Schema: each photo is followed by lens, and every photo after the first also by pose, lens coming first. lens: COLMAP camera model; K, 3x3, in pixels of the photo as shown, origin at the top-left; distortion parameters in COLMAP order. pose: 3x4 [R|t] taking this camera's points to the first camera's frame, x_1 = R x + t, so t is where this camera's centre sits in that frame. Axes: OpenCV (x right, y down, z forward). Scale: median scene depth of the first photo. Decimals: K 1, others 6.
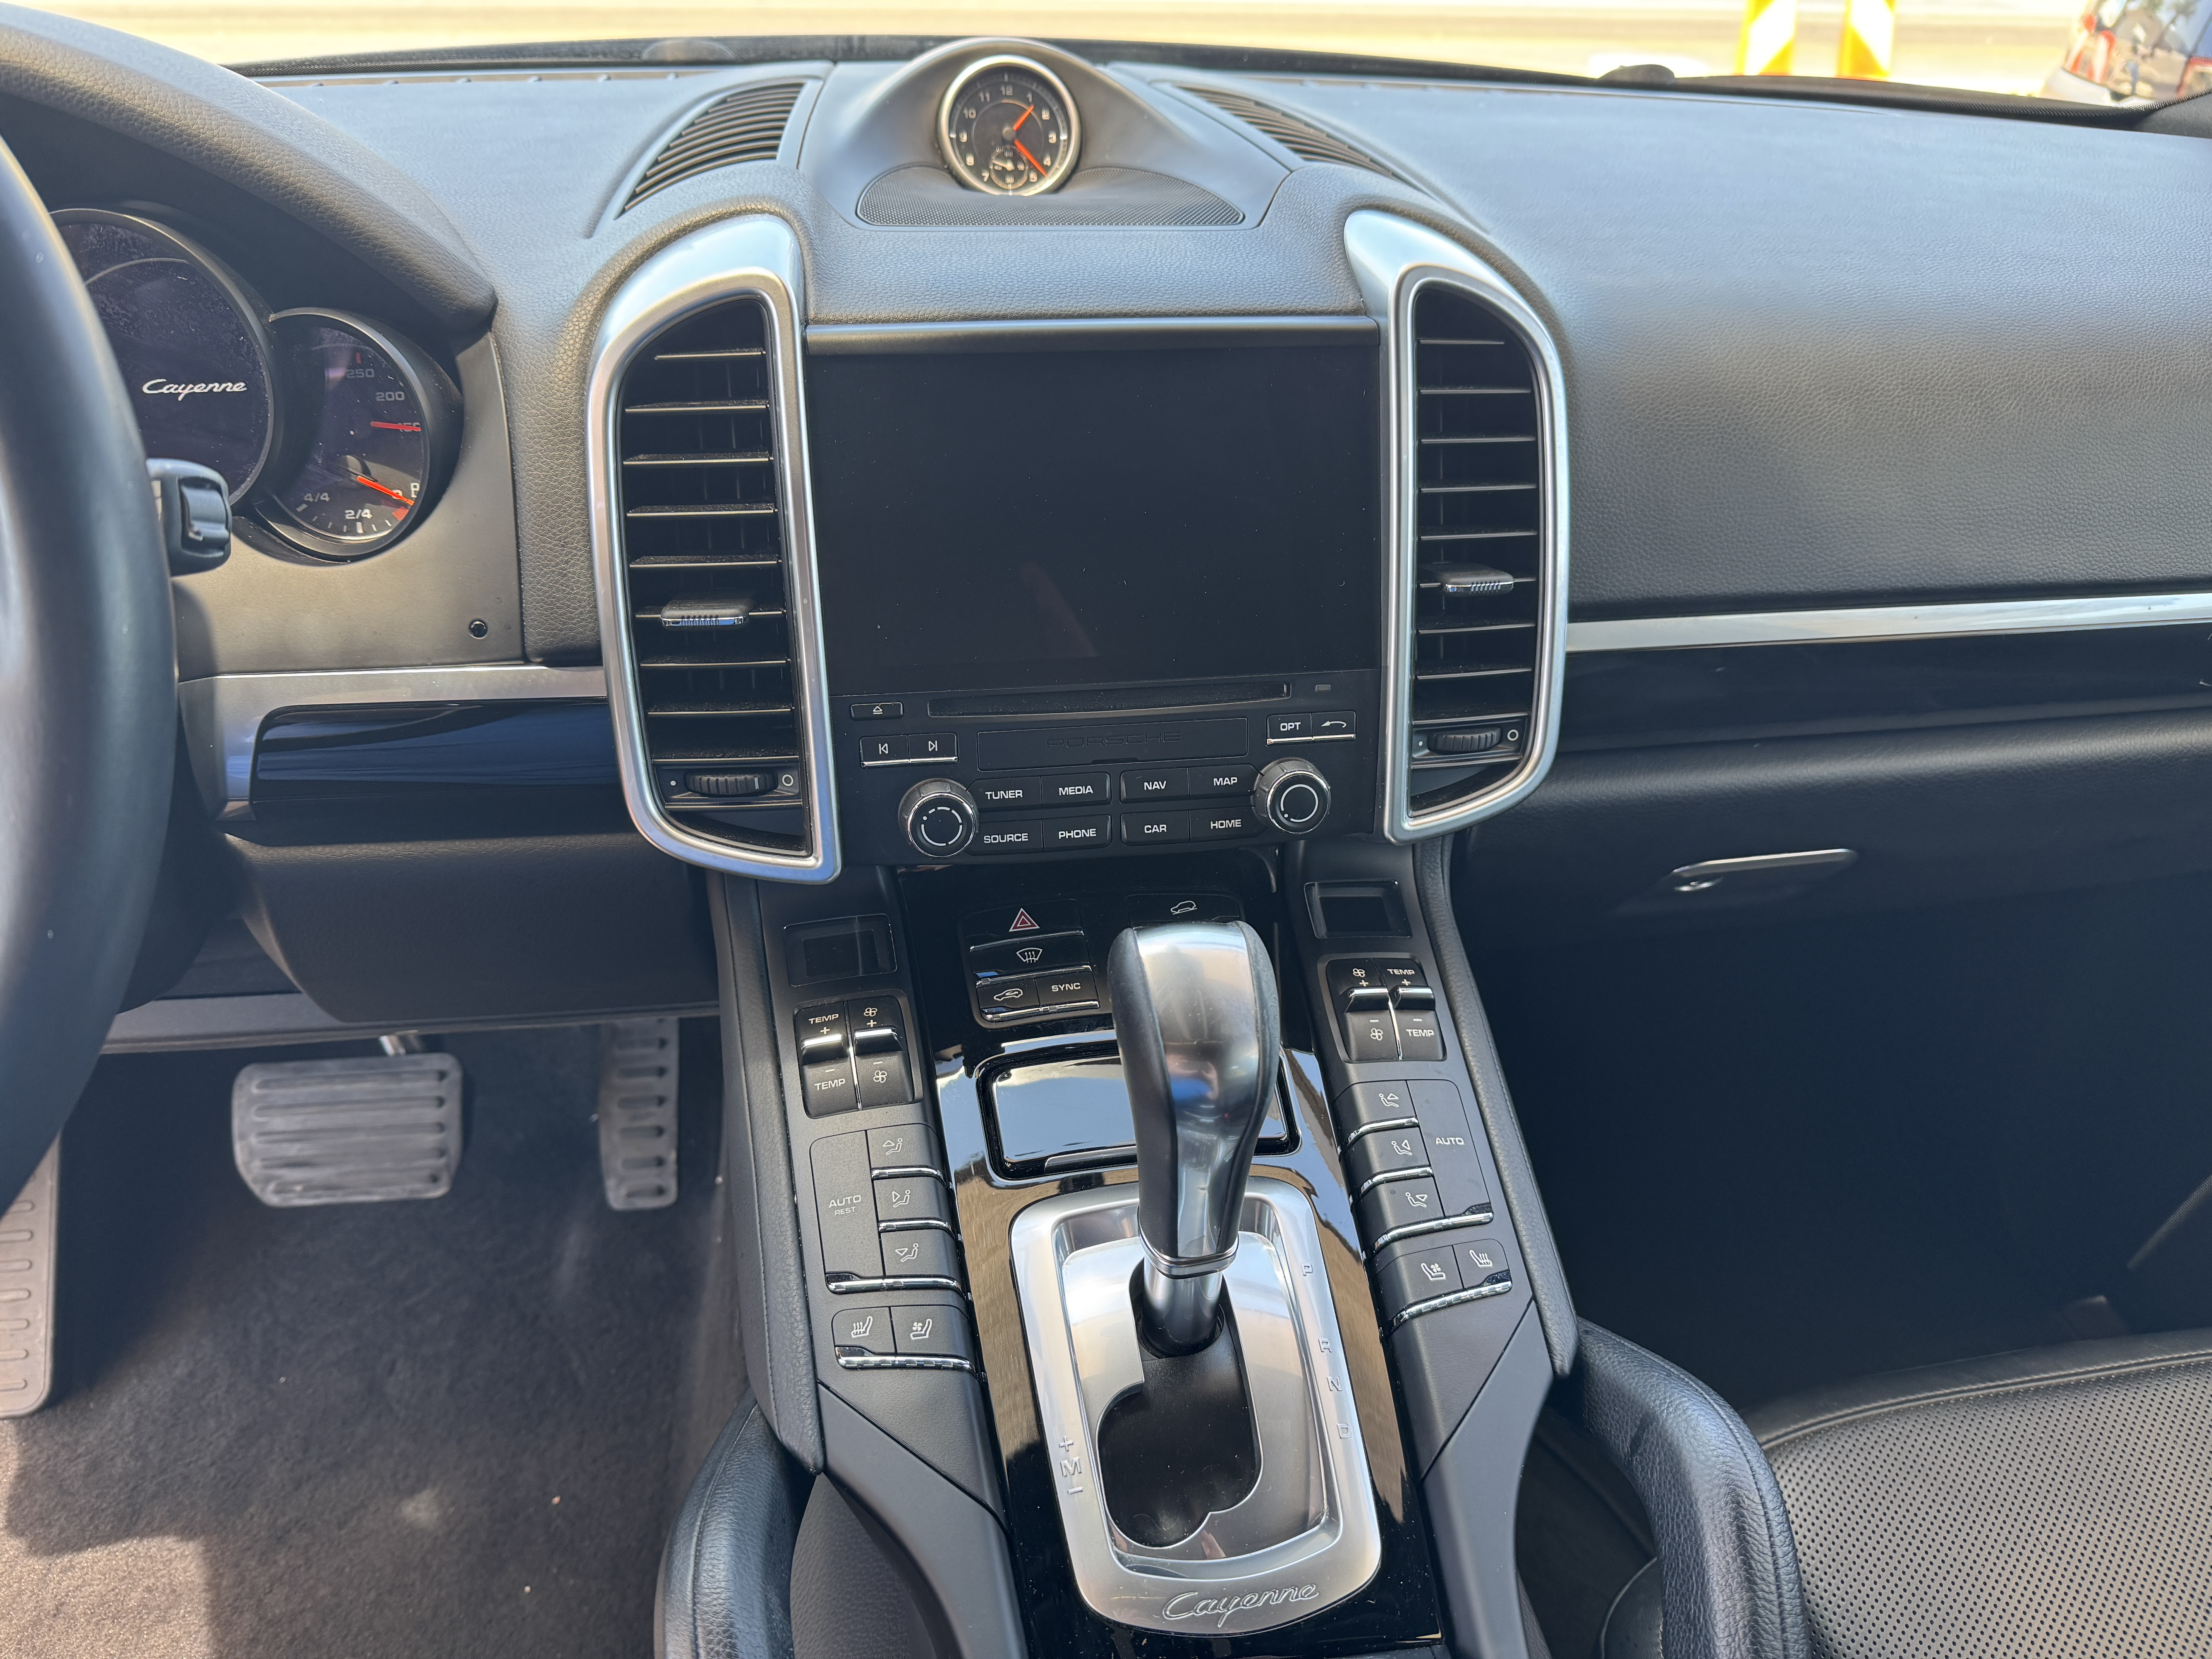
lens RADIAL K [[1584.2, 0, 1077.0], [0, 1584.2, 824.9], [0, 0, 1]] dist [0.140049, -0.326875]
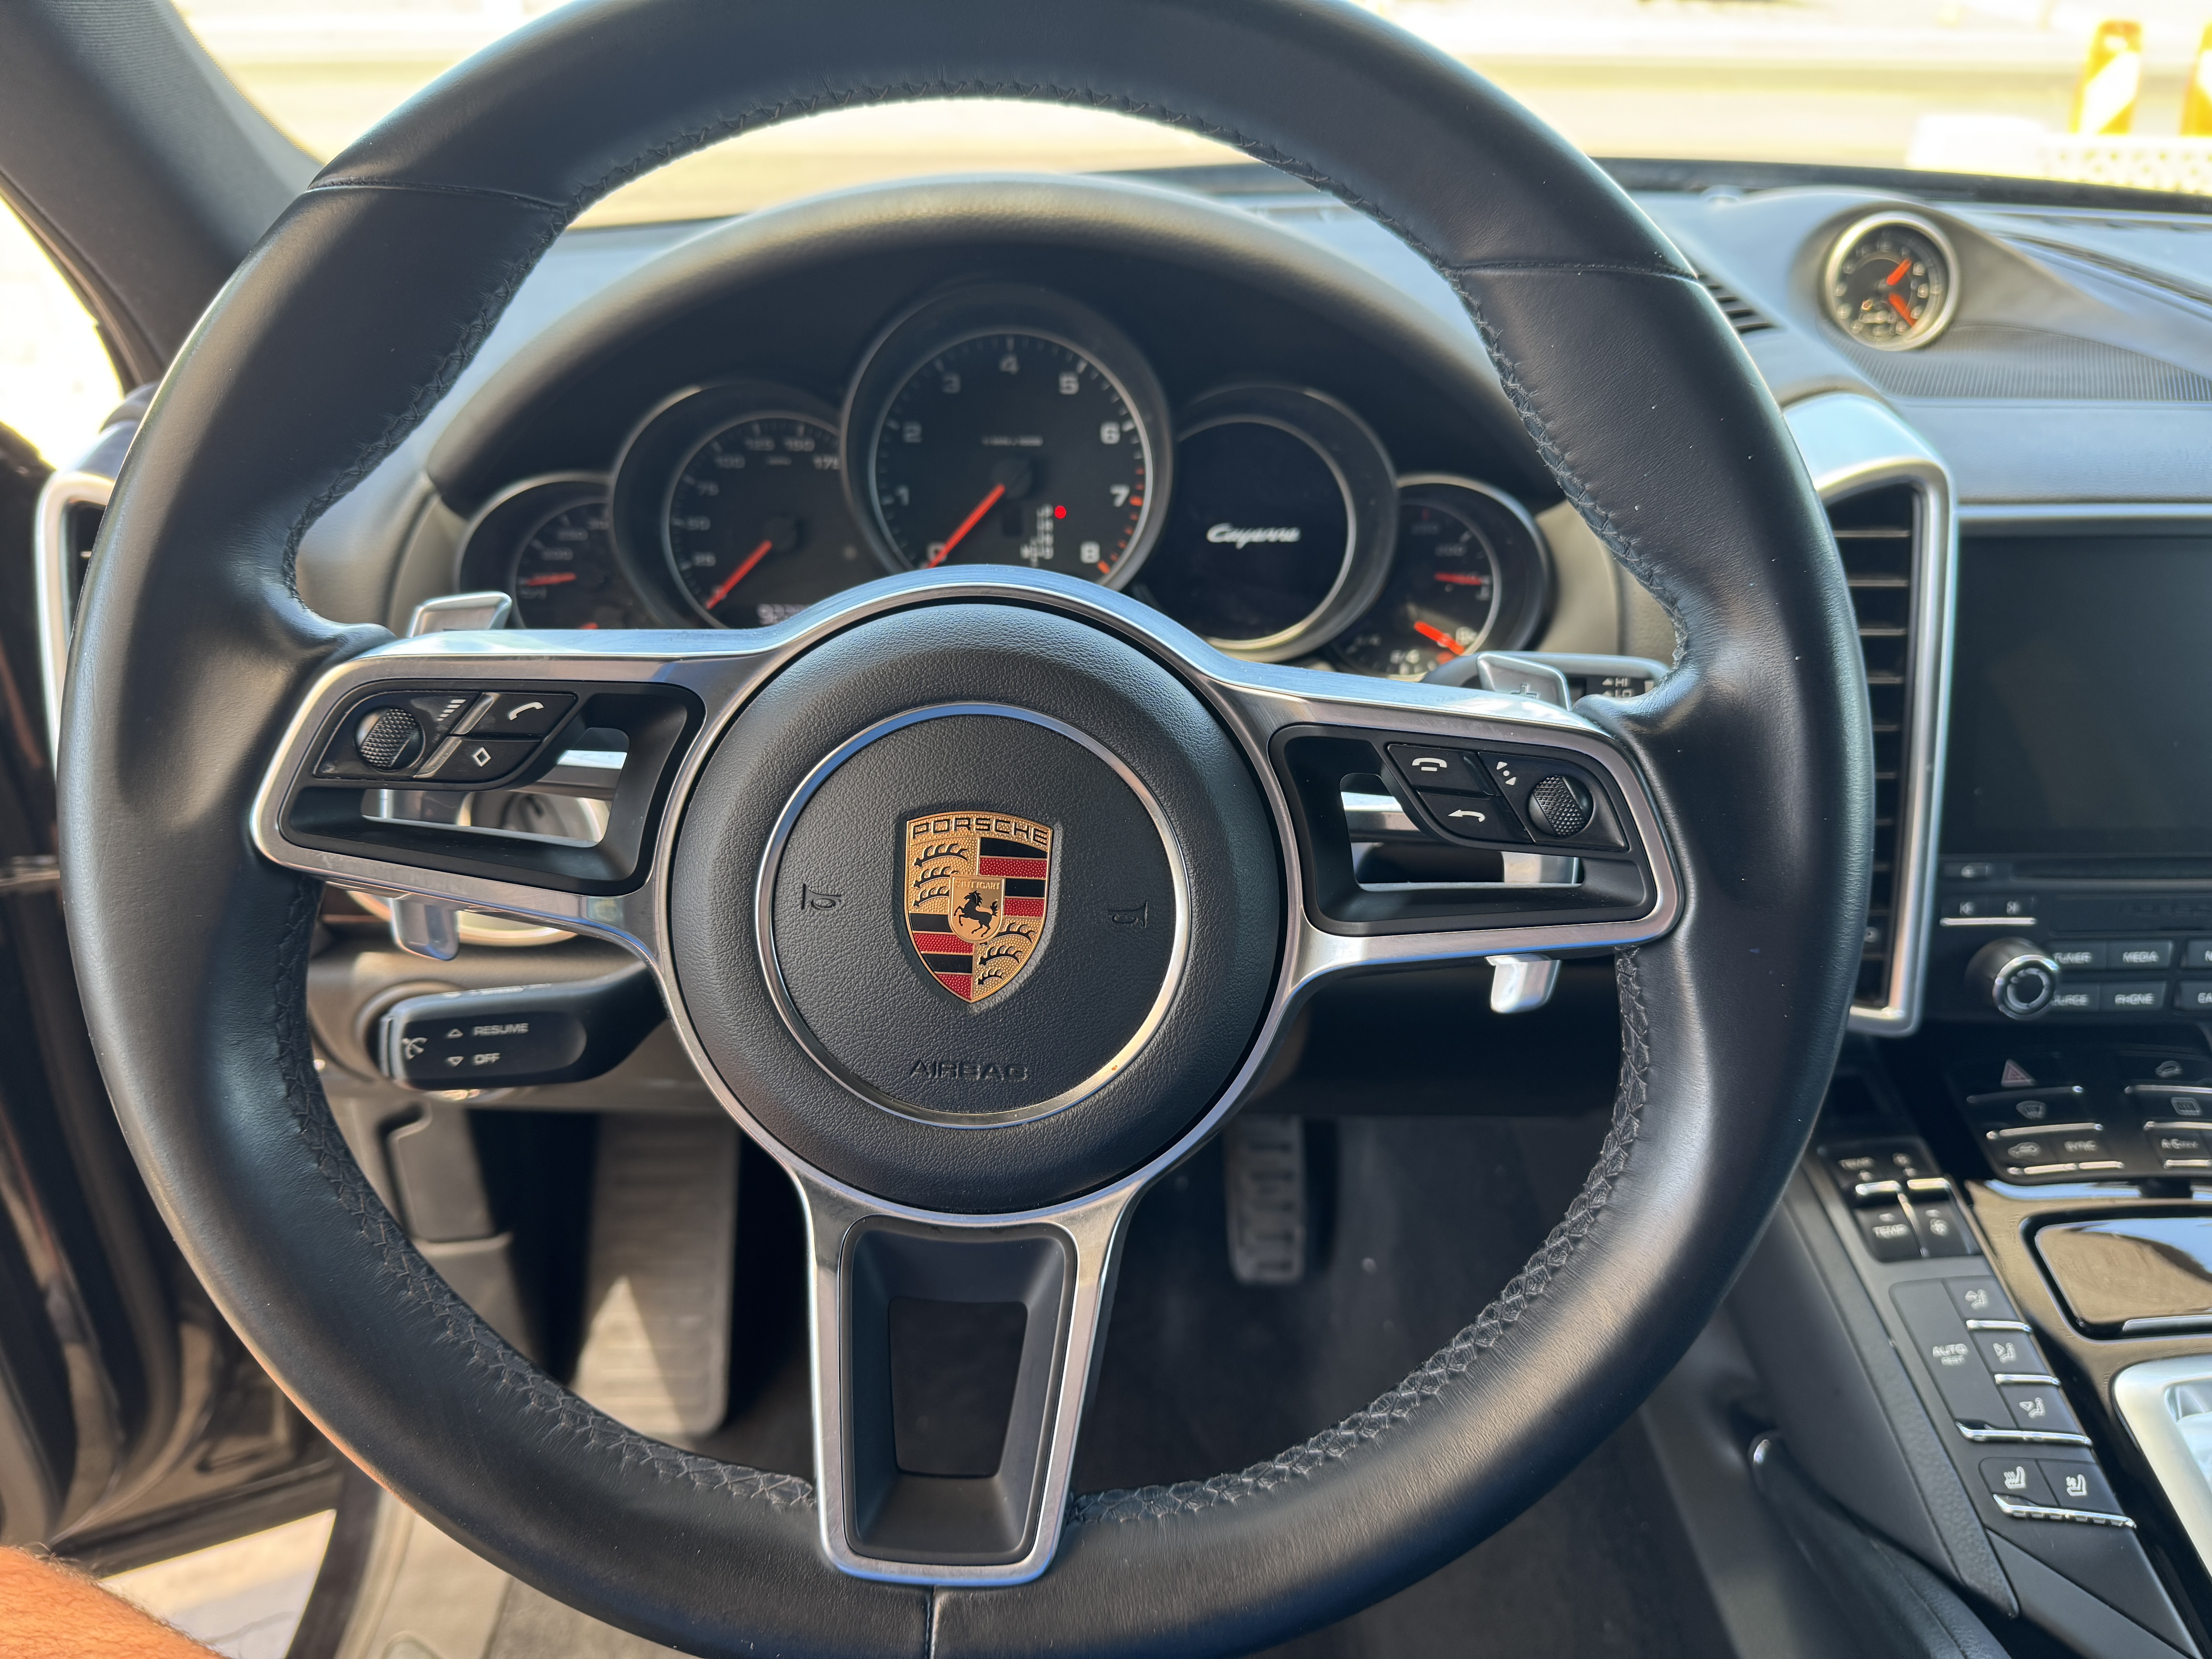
lens RADIAL K [[1604.8, 0, 1064.5], [0, 1604.8, 787.8], [0, 0, 1]] dist [0.097496, -0.145773]
pose [[0.991654, 0.049241, -0.119154, -0.560203], [-0.054759, 0.997552, -0.043483, -0.046172], [0.116721, 0.049645, 0.991923, -0.112972]]
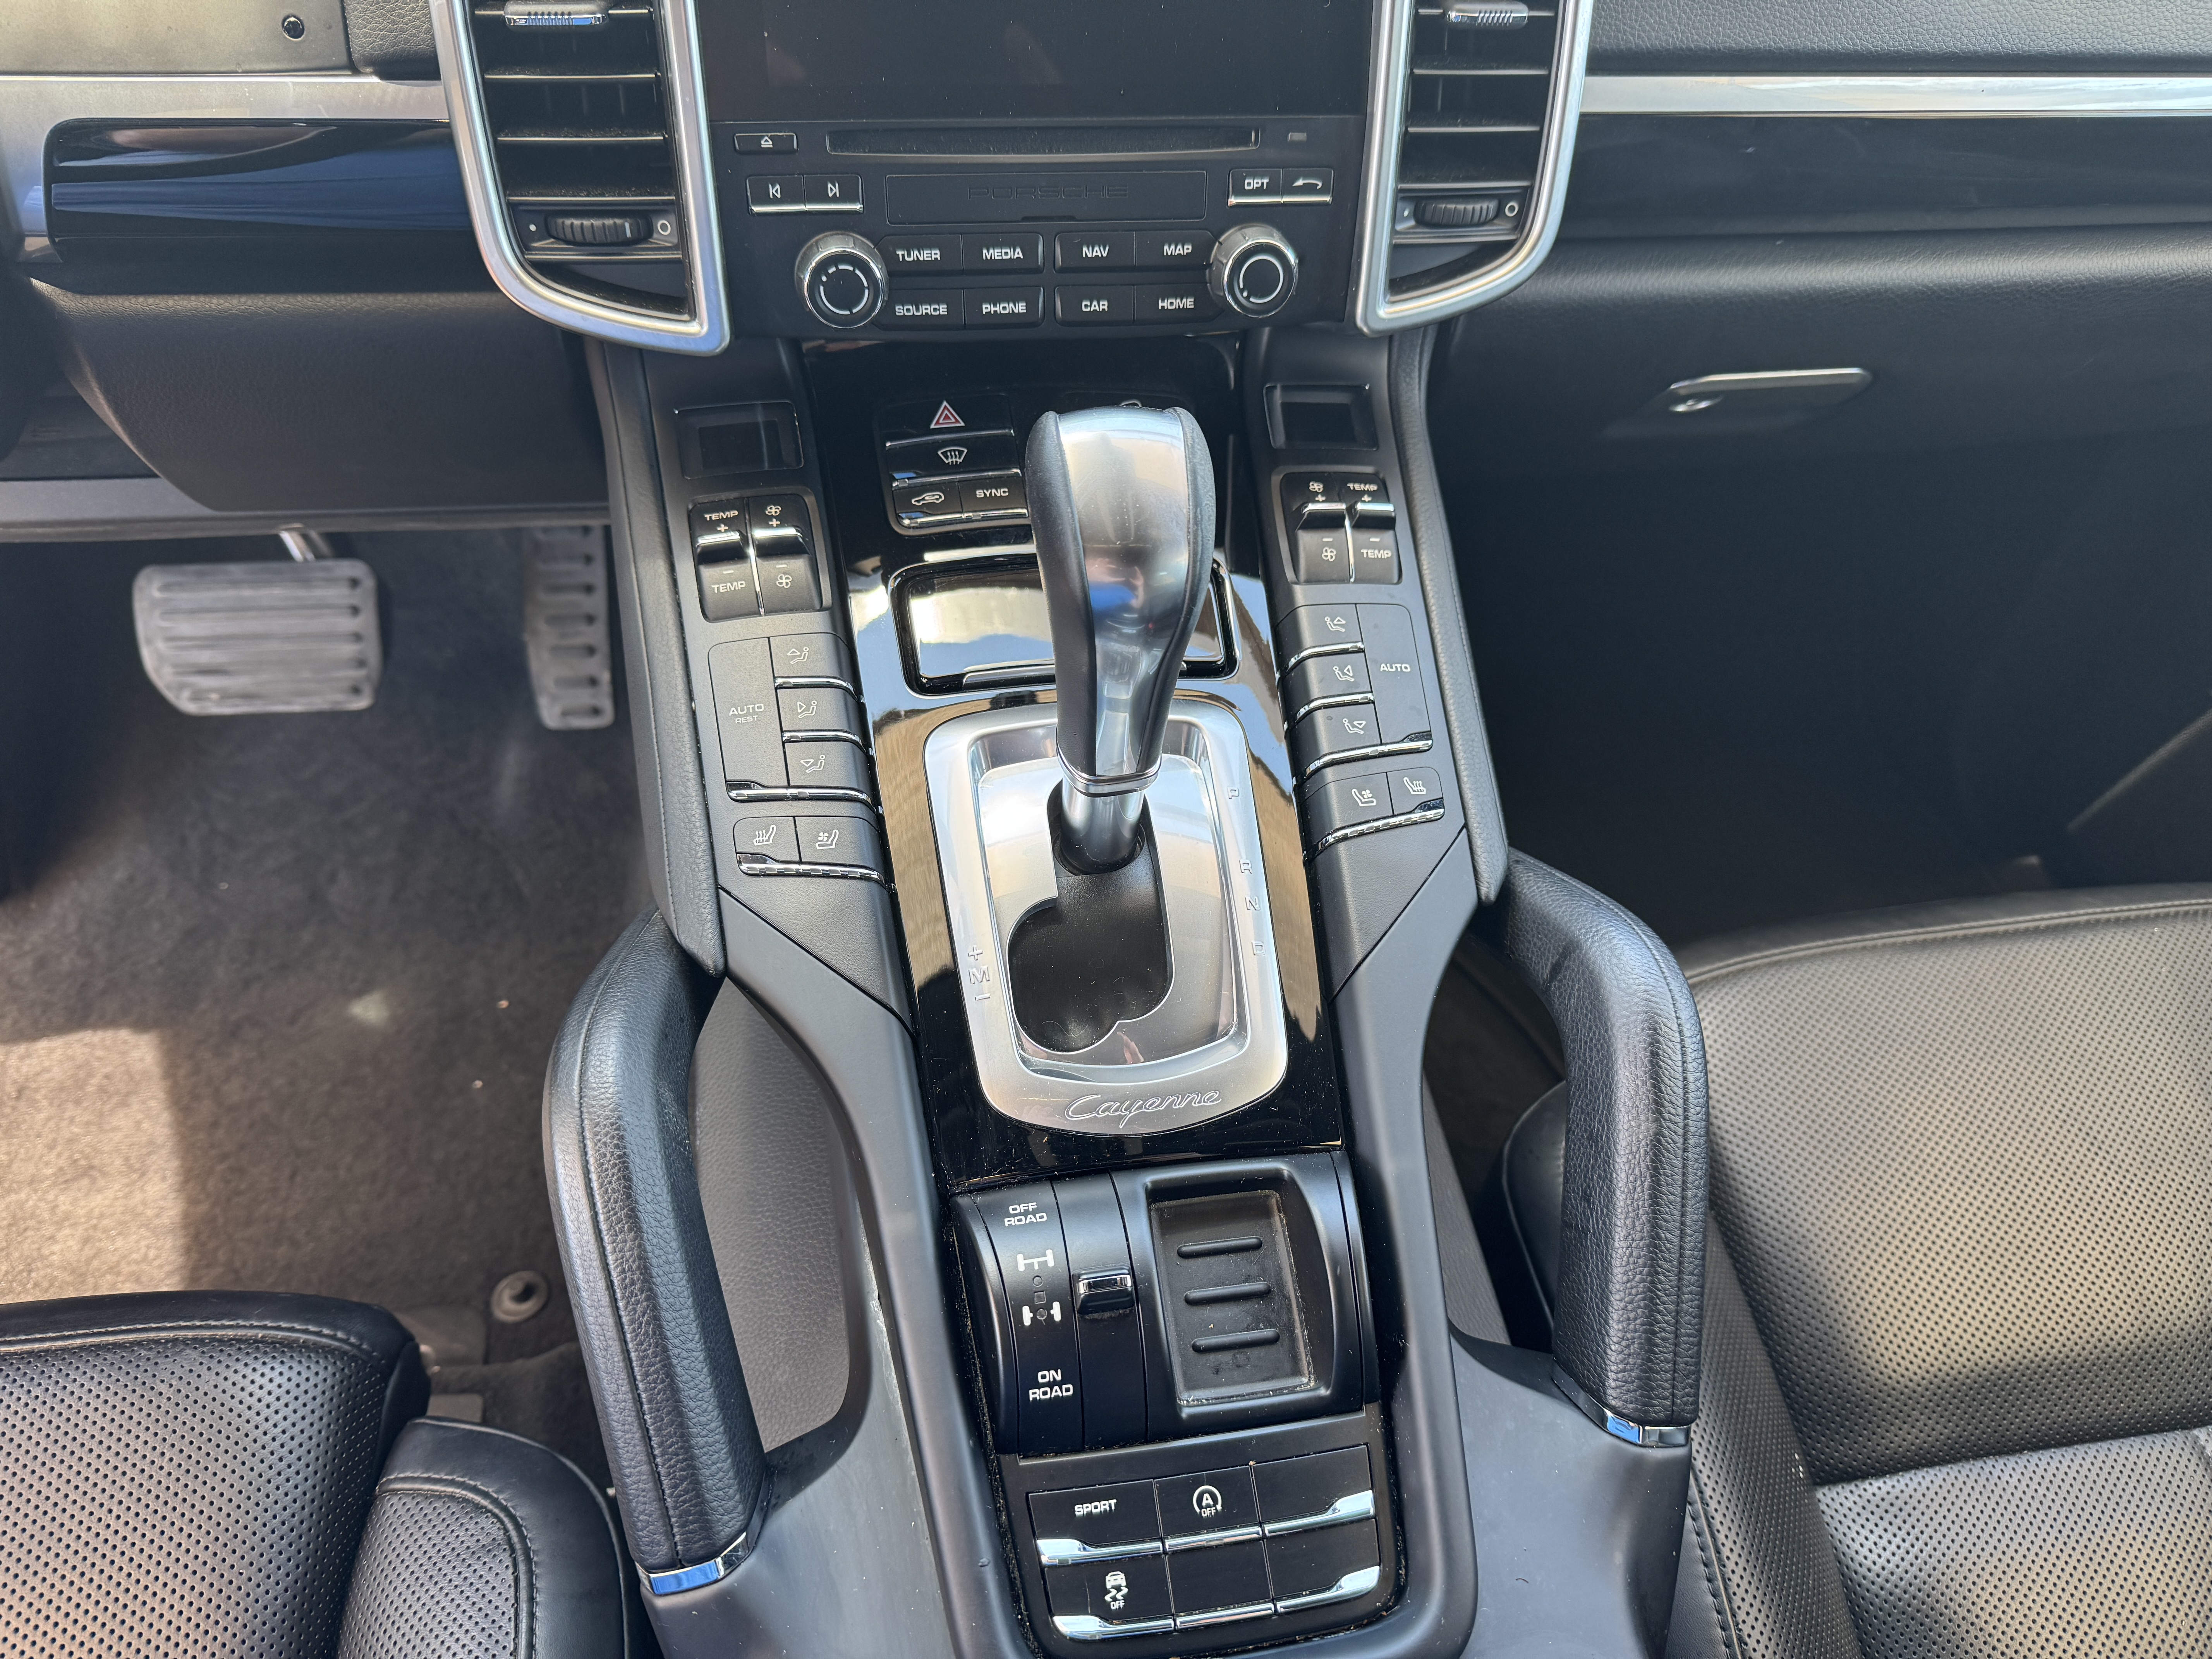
lens RADIAL K [[1584.2, 0, 1077.0], [0, 1584.2, 824.9], [0, 0, 1]] dist [0.140049, -0.326875]
pose [[0.999475, 0.025750, 0.019666, 0.030426], [-0.030151, 0.961387, 0.273545, 0.036903], [-0.011863, -0.273994, 0.961658, 0.076277]]
